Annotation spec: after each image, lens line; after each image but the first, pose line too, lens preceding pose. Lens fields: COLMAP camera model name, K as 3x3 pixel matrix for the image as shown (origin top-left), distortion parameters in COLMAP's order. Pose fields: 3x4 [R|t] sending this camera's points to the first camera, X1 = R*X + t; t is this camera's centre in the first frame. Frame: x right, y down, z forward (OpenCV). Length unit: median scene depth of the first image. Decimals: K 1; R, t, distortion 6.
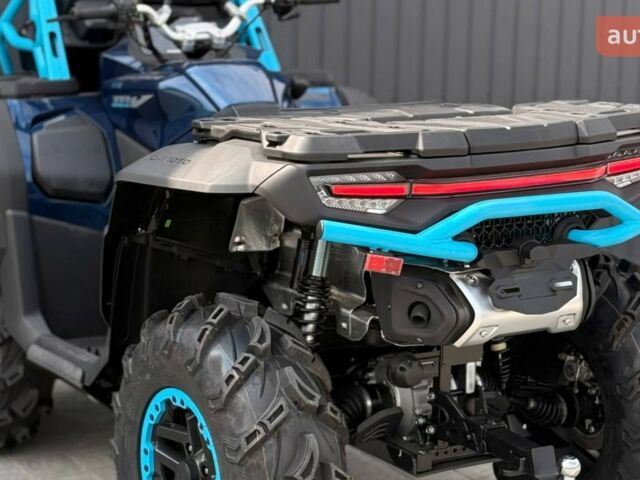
lens RADIAL K [[1813.2, 0, 320.0], [0, 1813.2, 240.0], [0, 0, 1]] dist [-0.063401, 0.344120]
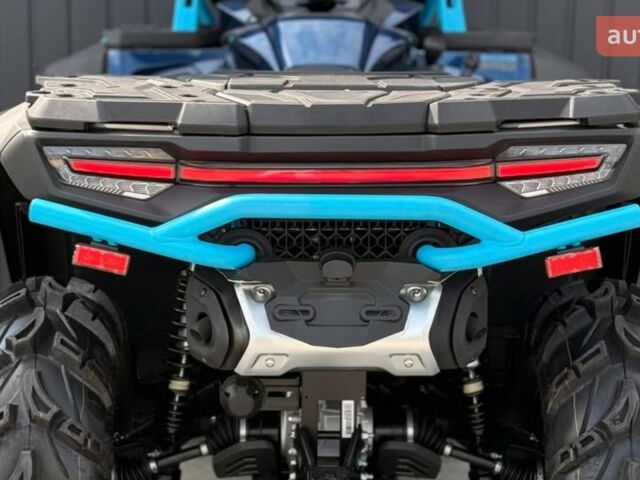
lens RADIAL K [[1813.2, 0, 320.0], [0, 1813.2, 240.0], [0, 0, 1]] dist [-0.063401, 0.344120]
pose [[0.848769, 0.101187, -0.518992, 0.520339], [-0.092889, 0.994789, 0.042039, -0.037463], [0.520541, 0.012527, 0.853745, 0.341792]]
